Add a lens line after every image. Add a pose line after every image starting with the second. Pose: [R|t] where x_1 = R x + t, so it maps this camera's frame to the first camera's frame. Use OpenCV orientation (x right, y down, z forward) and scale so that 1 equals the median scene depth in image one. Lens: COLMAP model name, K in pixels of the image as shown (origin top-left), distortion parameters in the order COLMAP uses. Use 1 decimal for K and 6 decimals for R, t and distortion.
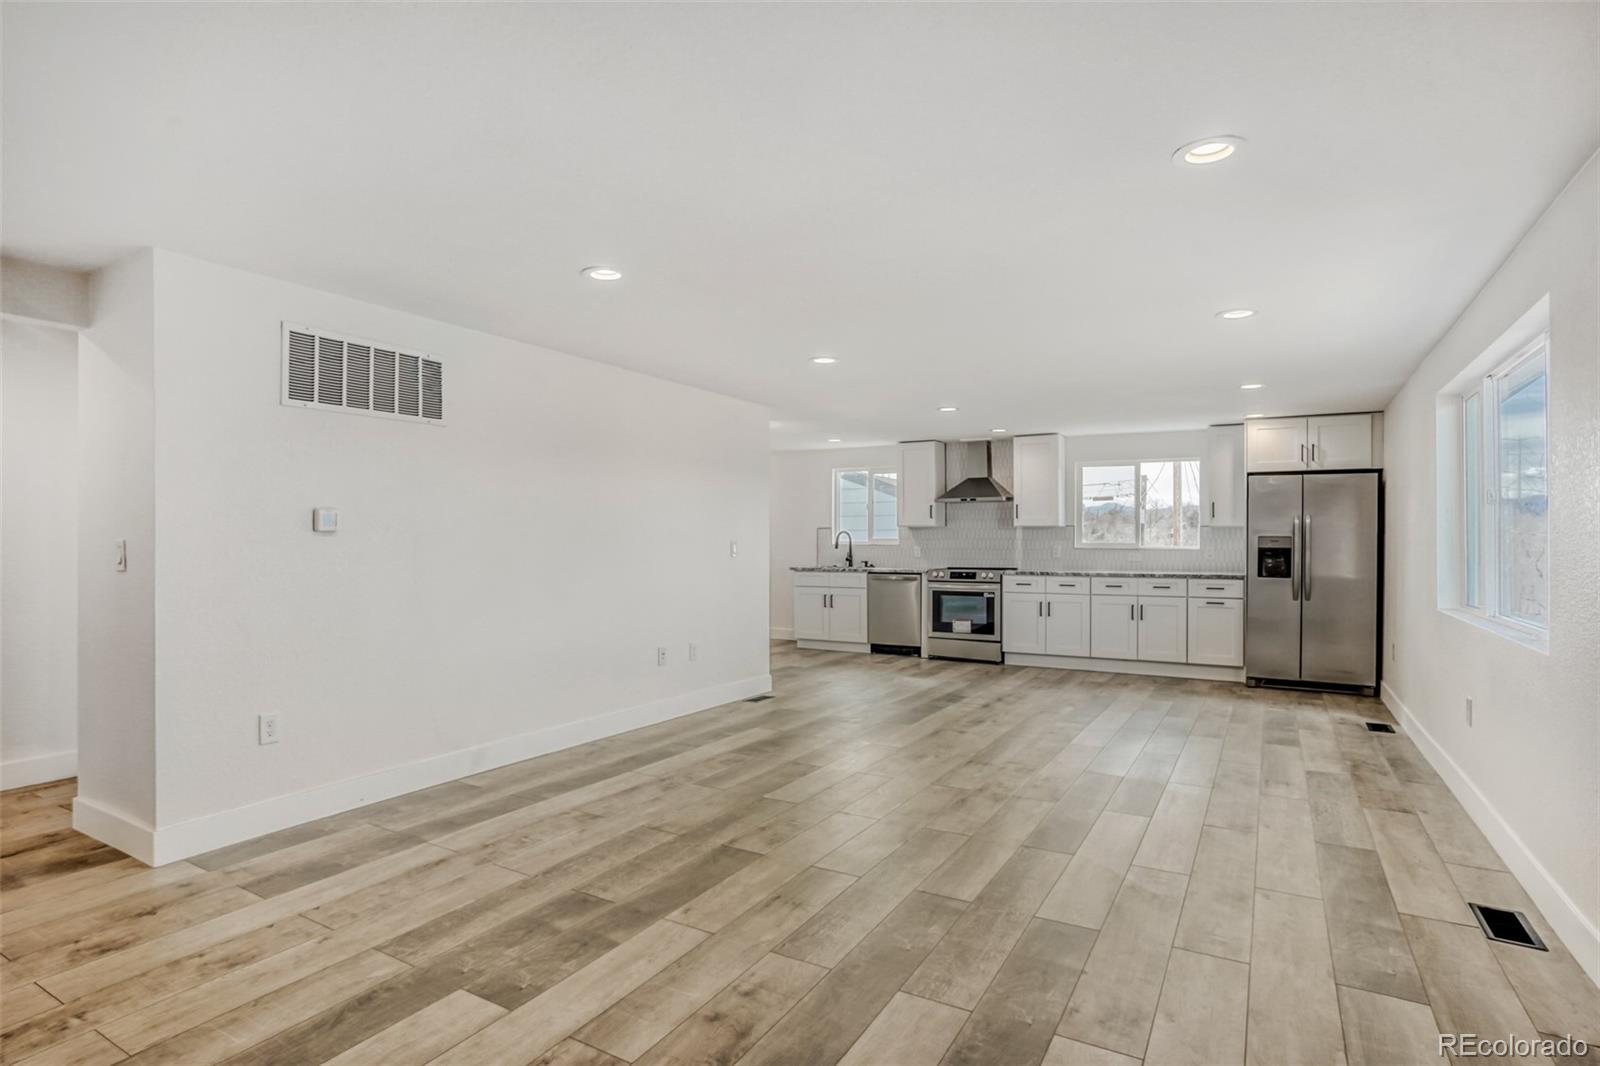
lens RADIAL K [[842.8, 0, 795.2], [0, 842.8, 538.8], [0, 0, 1]] dist [-0.038928, 0.000266]
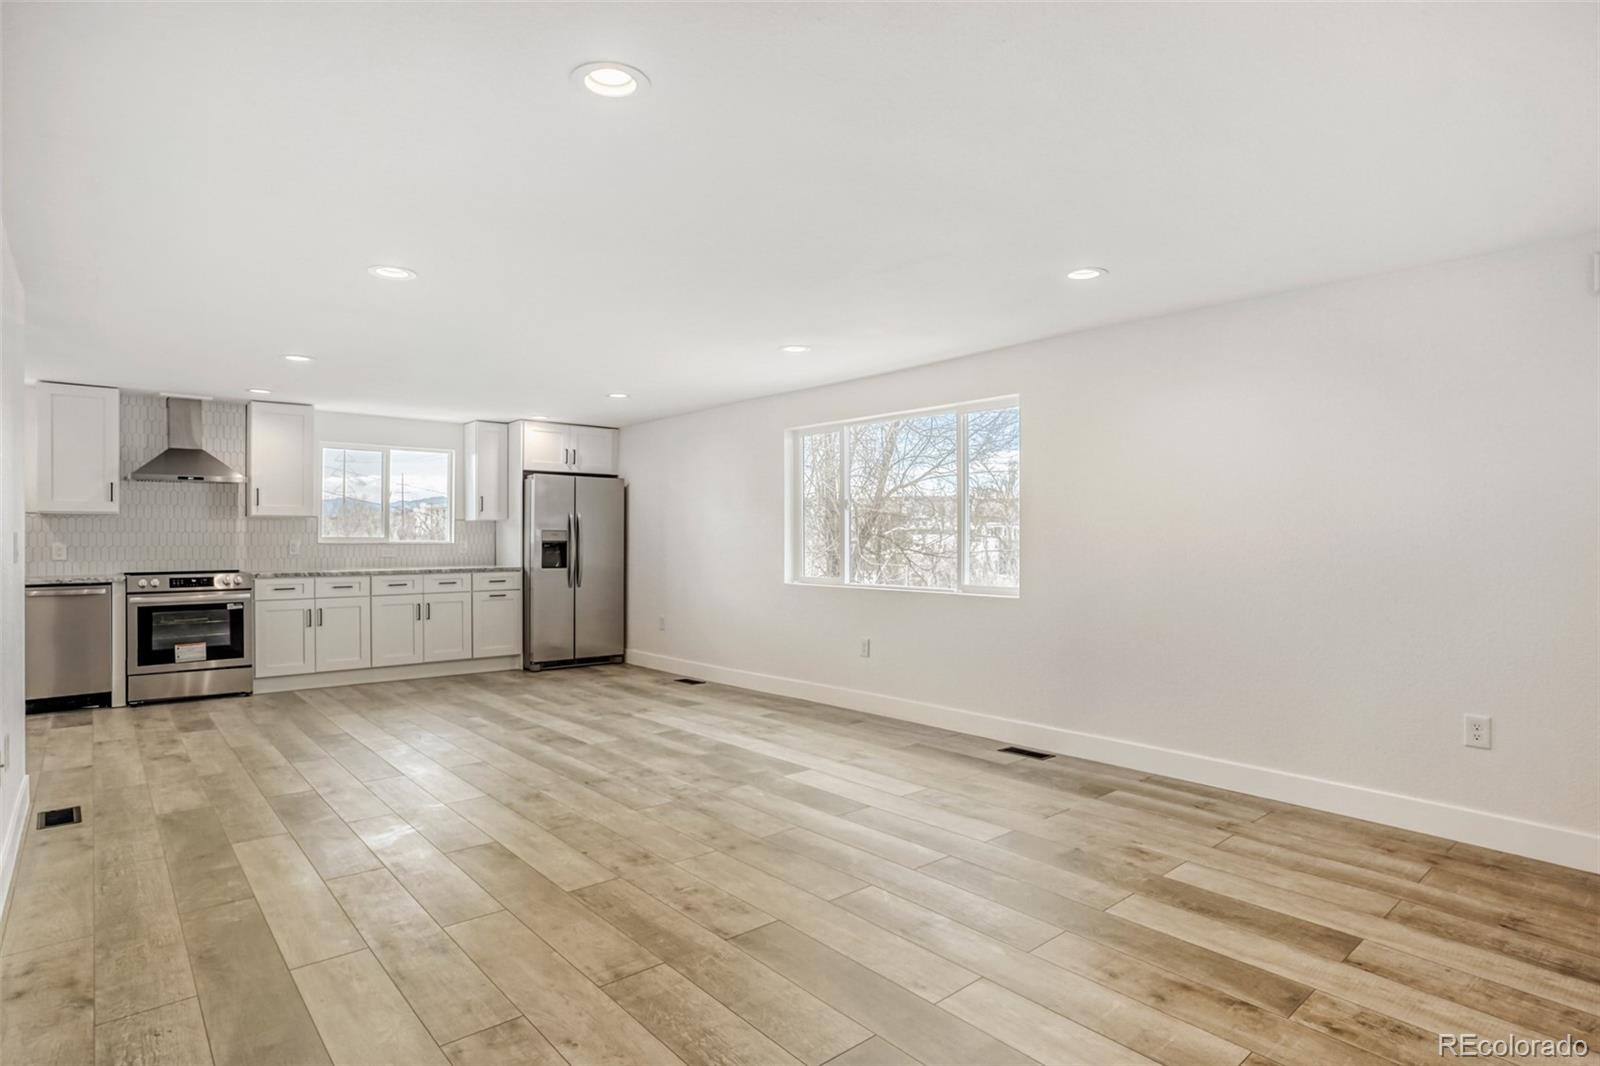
lens RADIAL K [[842.8, 0, 795.2], [0, 842.8, 538.8], [0, 0, 1]] dist [-0.038928, 0.000266]
pose [[0.324966, -0.004814, 0.945713, -0.331836], [-0.002000, 0.999981, 0.005777, 0.000850], [-0.945724, -0.003768, 0.324951, 0.300638]]
